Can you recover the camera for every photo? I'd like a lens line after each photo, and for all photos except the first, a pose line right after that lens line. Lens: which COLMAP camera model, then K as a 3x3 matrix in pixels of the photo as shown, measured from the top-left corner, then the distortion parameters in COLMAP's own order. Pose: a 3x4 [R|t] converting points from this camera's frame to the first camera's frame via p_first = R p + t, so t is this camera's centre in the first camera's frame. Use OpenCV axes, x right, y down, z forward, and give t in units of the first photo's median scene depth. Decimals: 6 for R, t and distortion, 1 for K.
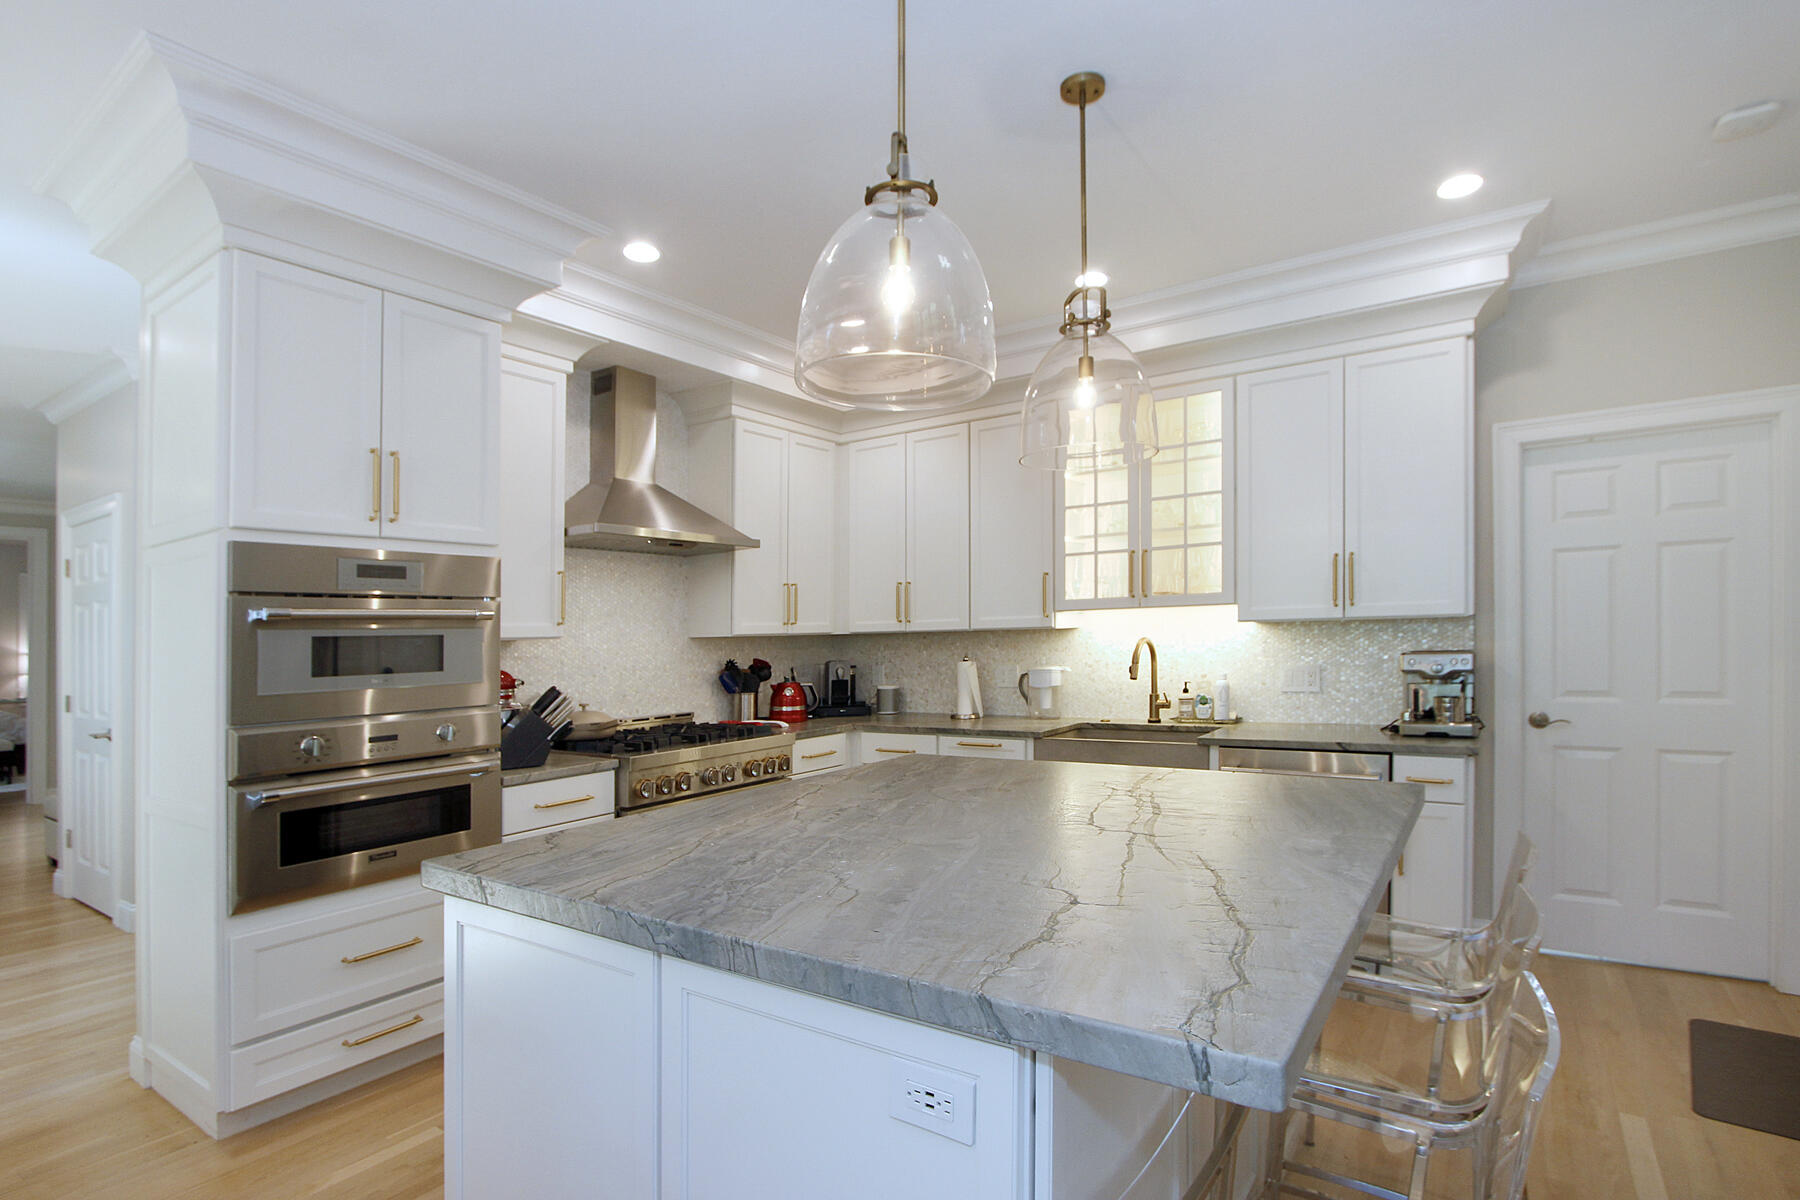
lens RADIAL K [[841.1, 0, 893.1], [0, 841.1, 646.9], [0, 0, 1]] dist [-0.024701, -0.000067]
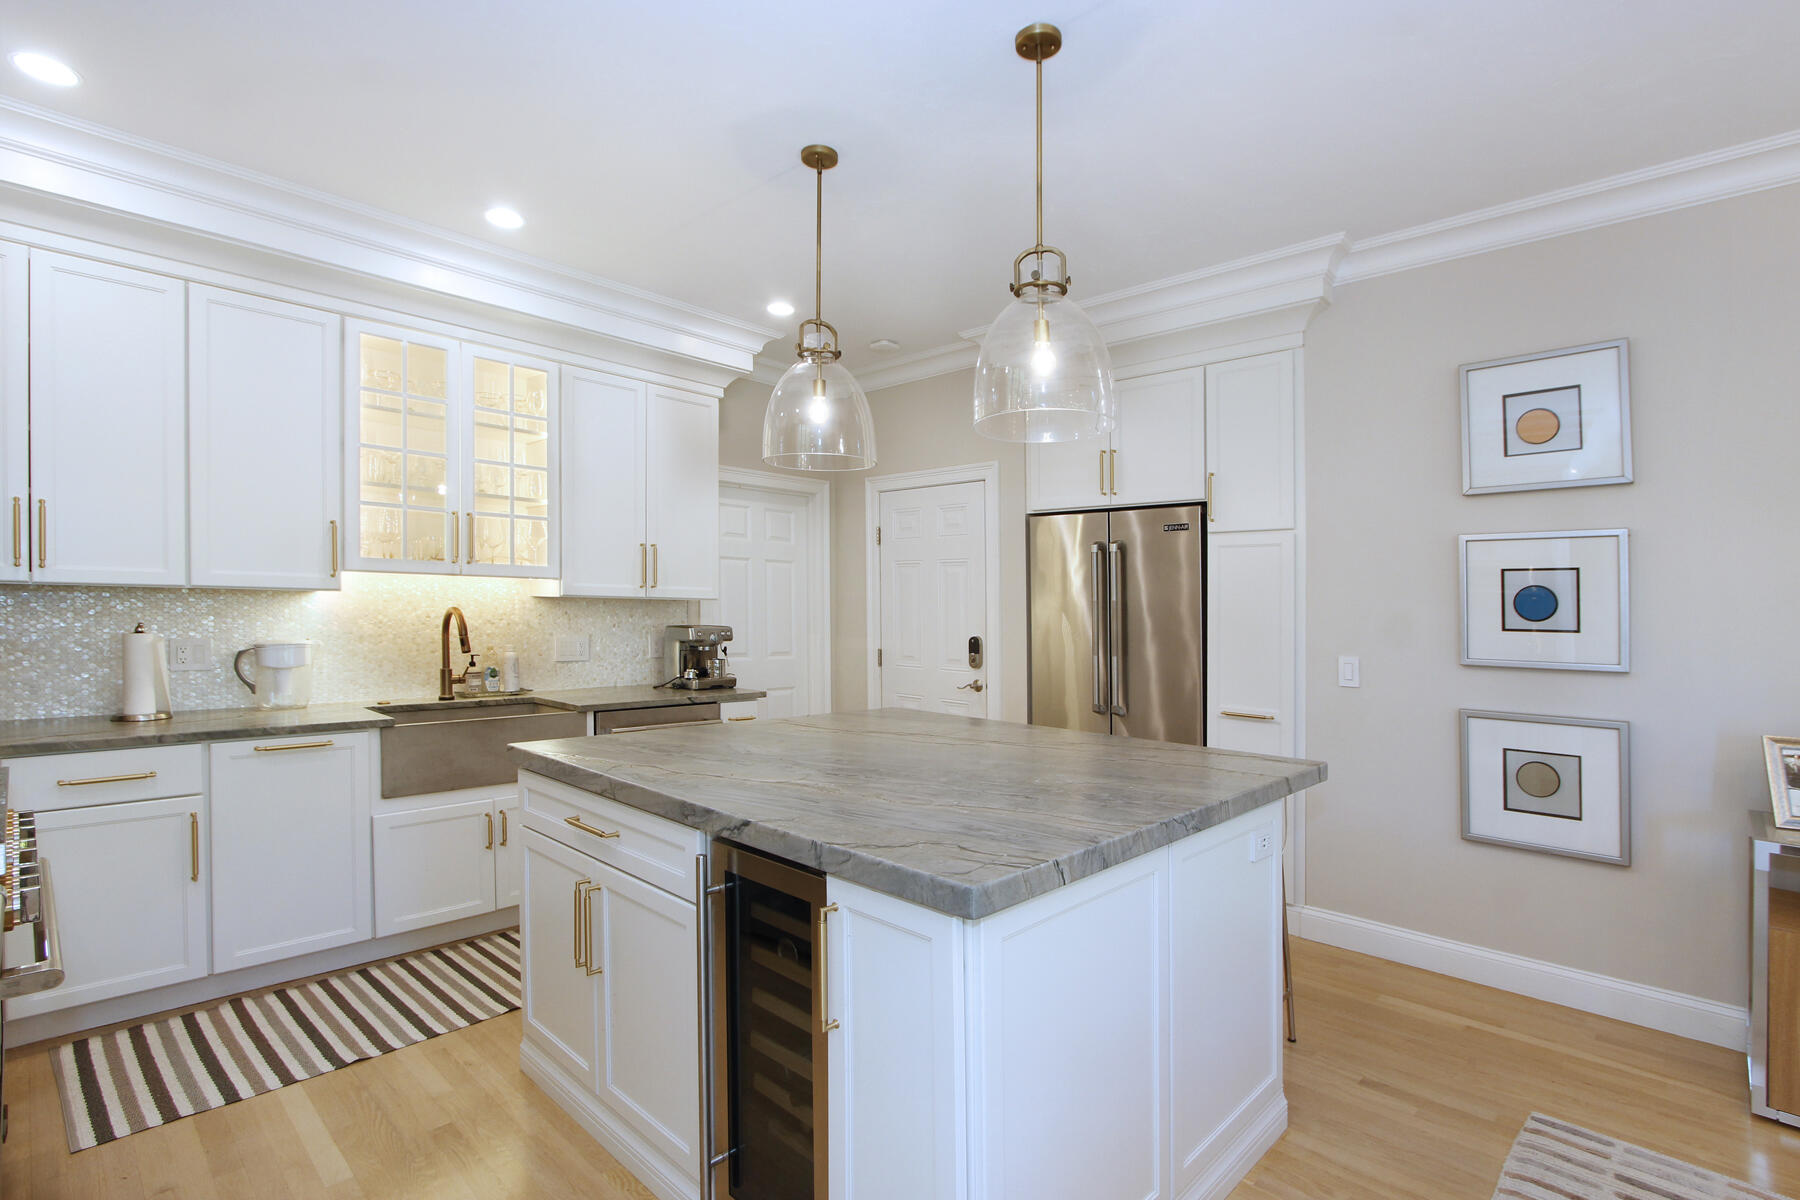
lens RADIAL K [[829.9, 0, 899.2], [0, 829.9, 634.2], [0, 0, 1]] dist [-0.027610, -0.000253]
pose [[0.205136, -0.000003, 0.978733, -0.602713], [-0.013963, 0.999898, 0.002930, 0.010564], [-0.978634, -0.014268, 0.205115, 0.415720]]
